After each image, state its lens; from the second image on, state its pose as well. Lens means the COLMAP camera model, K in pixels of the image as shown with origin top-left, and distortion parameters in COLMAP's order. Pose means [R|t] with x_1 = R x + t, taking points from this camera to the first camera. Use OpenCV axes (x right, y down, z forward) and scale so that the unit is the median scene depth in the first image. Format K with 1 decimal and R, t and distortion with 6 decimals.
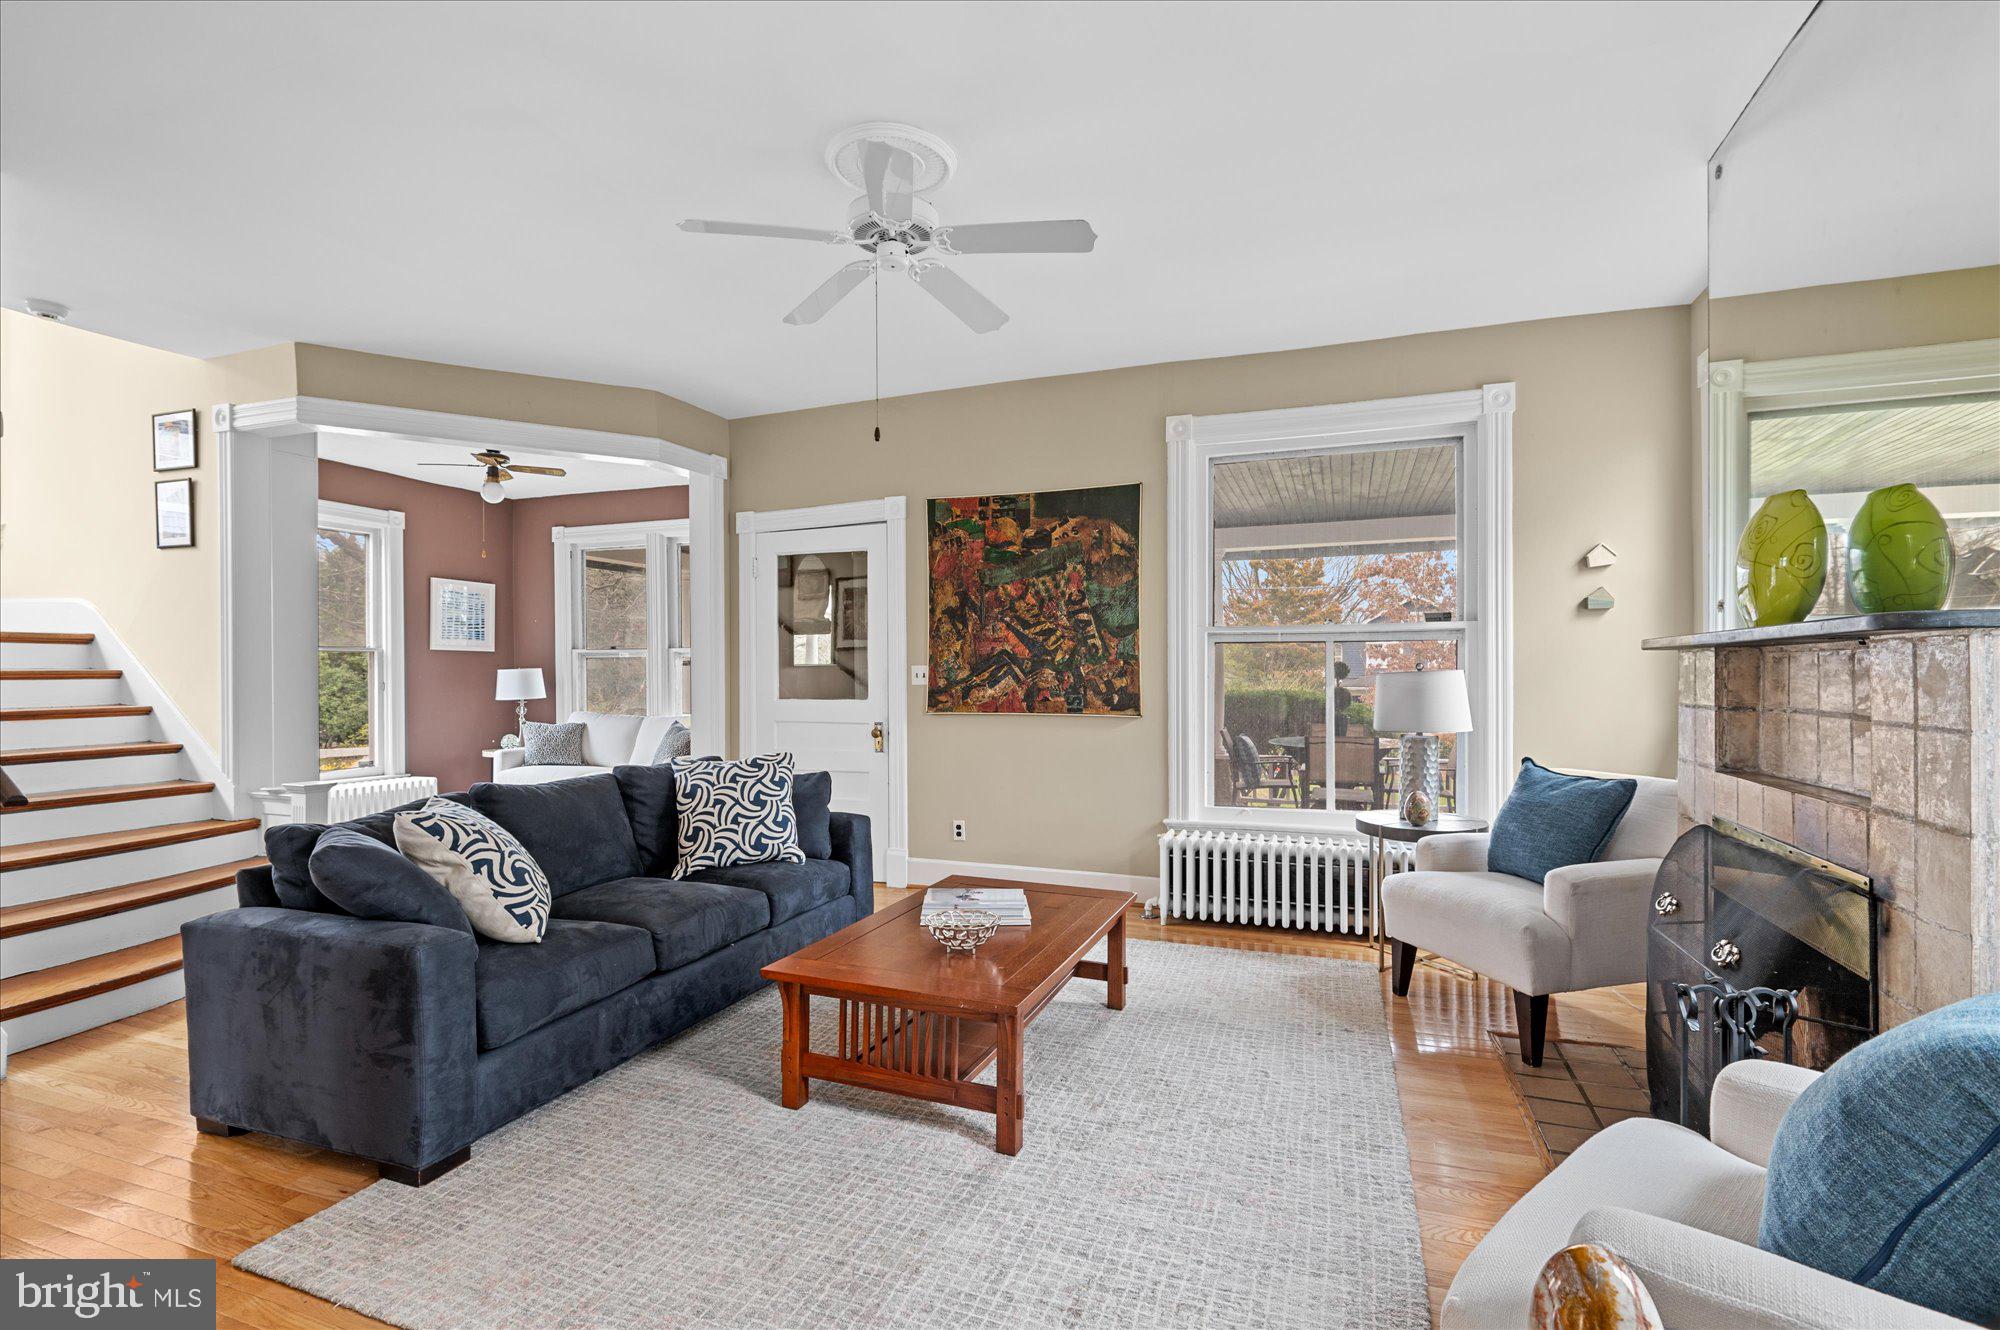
lens RADIAL K [[919.3, 0, 1001.4], [0, 919.3, 658.3], [0, 0, 1]] dist [0.000592, -0.000426]
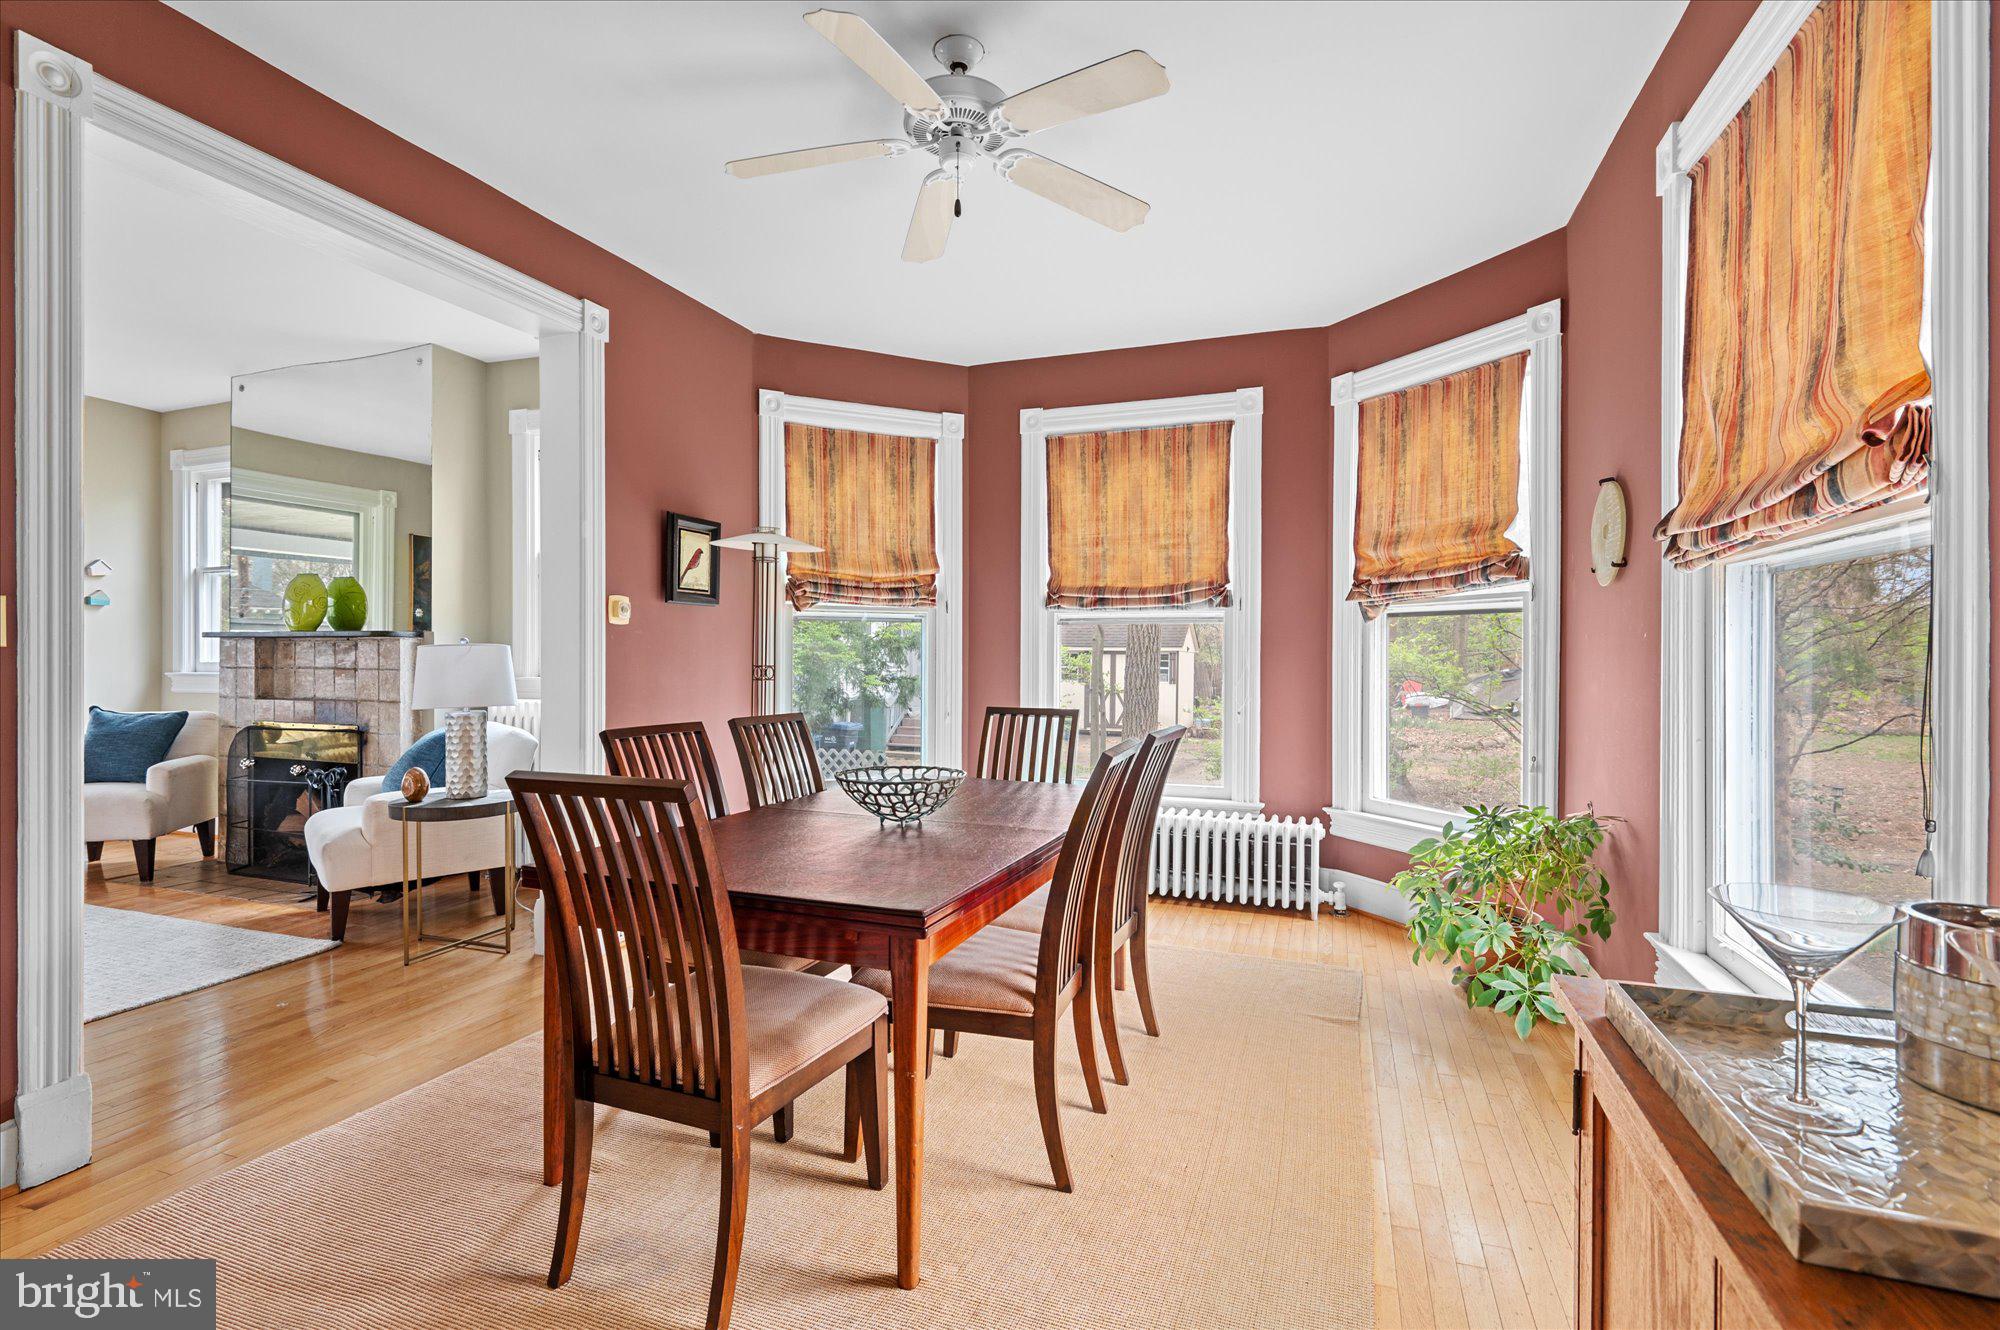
lens RADIAL K [[919.3, 0, 1001.4], [0, 919.3, 658.3], [0, 0, 1]] dist [0.000592, -0.000426]
pose [[-0.024480, -0.000581, 0.999700, -1.276423], [-0.018462, 0.999830, 0.000129, 0.003236], [-0.999530, -0.018453, -0.024486, -0.581558]]
